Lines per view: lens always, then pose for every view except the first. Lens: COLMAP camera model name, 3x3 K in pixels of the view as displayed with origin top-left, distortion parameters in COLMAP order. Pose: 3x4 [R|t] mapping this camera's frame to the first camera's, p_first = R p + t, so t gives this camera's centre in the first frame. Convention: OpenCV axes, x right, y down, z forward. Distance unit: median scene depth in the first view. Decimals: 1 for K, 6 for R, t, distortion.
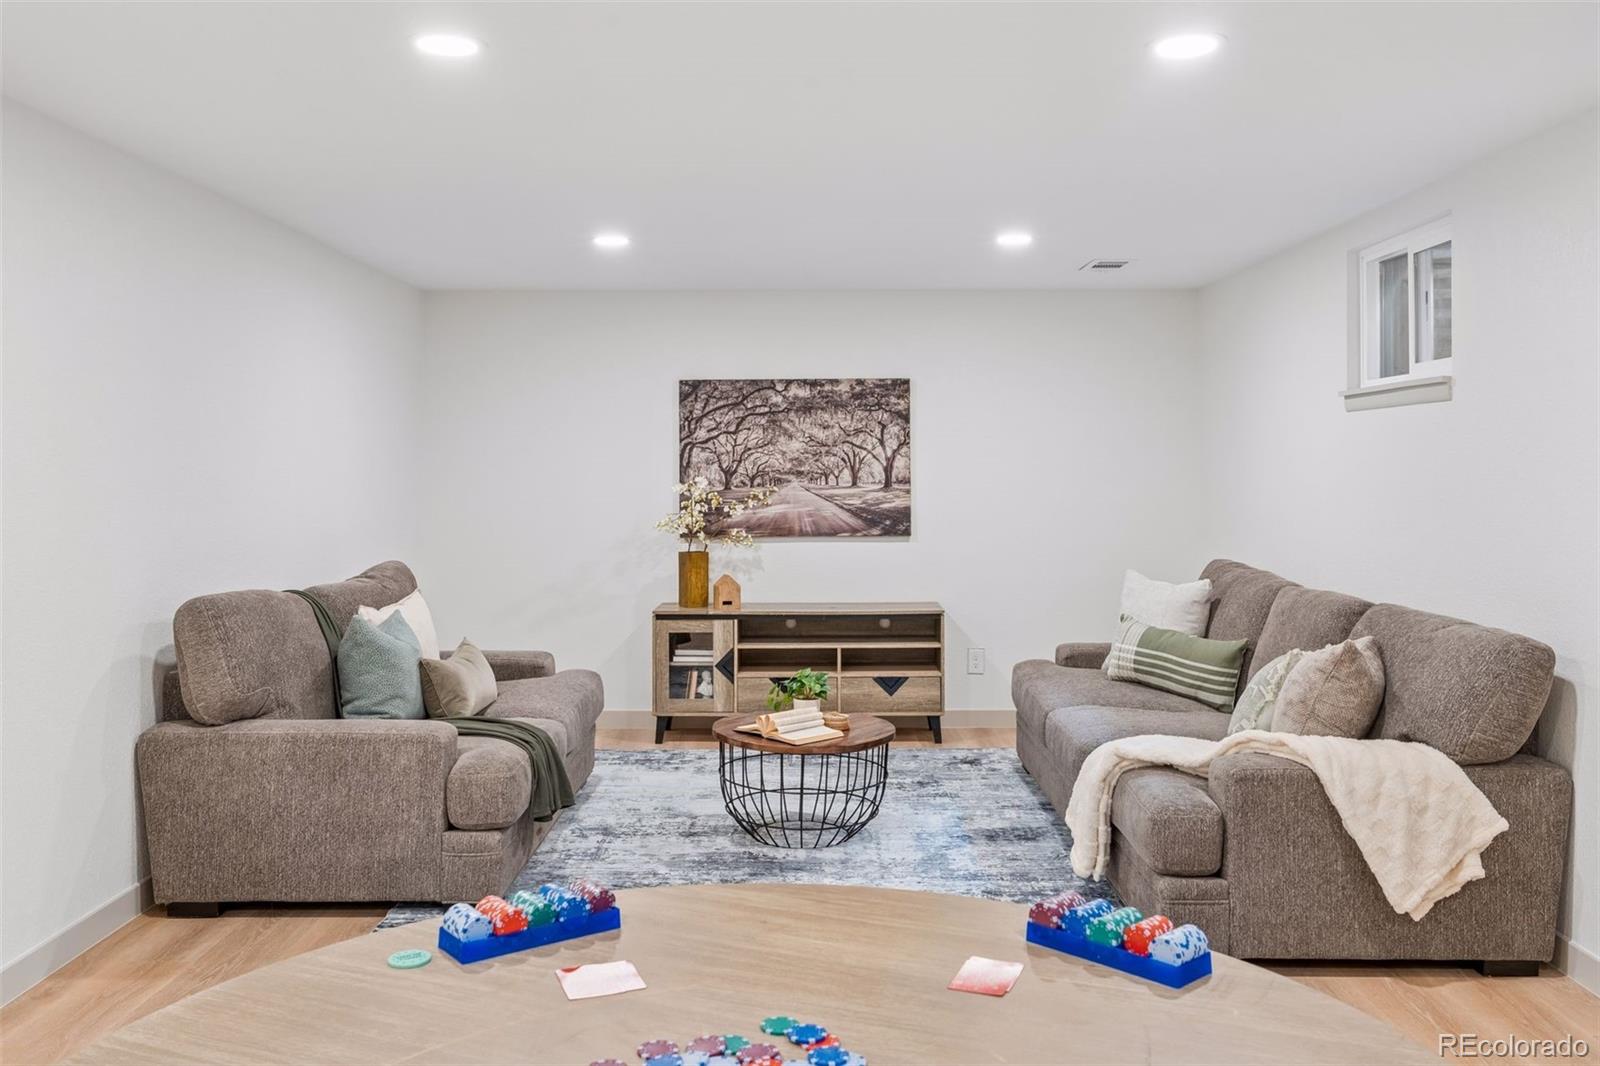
lens RADIAL K [[1320.7, 0, 794.3], [0, 1320.7, 474.8], [0, 0, 1]] dist [0.010155, 0.000656]
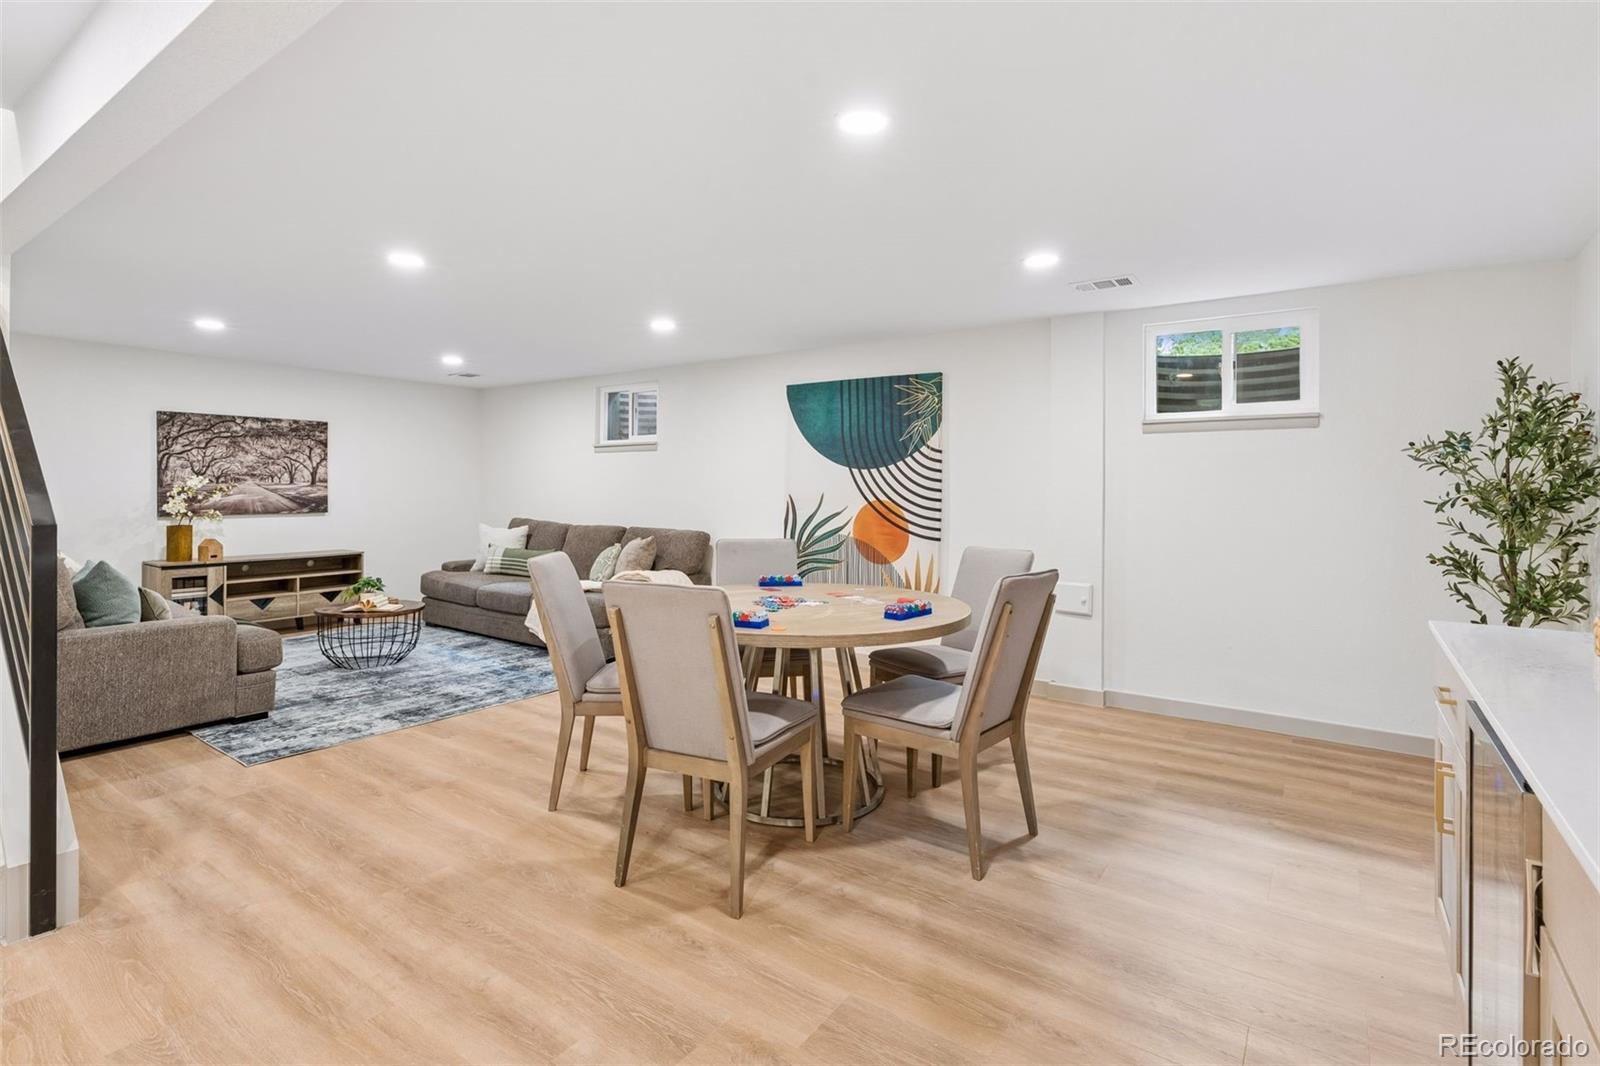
lens RADIAL K [[750.3, 0, 806.7], [0, 750.3, 524.1], [0, 0, 1]] dist [0.001479, 0.001094]
pose [[0.575978, -0.034291, 0.816746, -0.362933], [-0.003287, 0.999015, 0.044262, 0.015839], [-0.817459, -0.028179, 0.575297, -0.091589]]
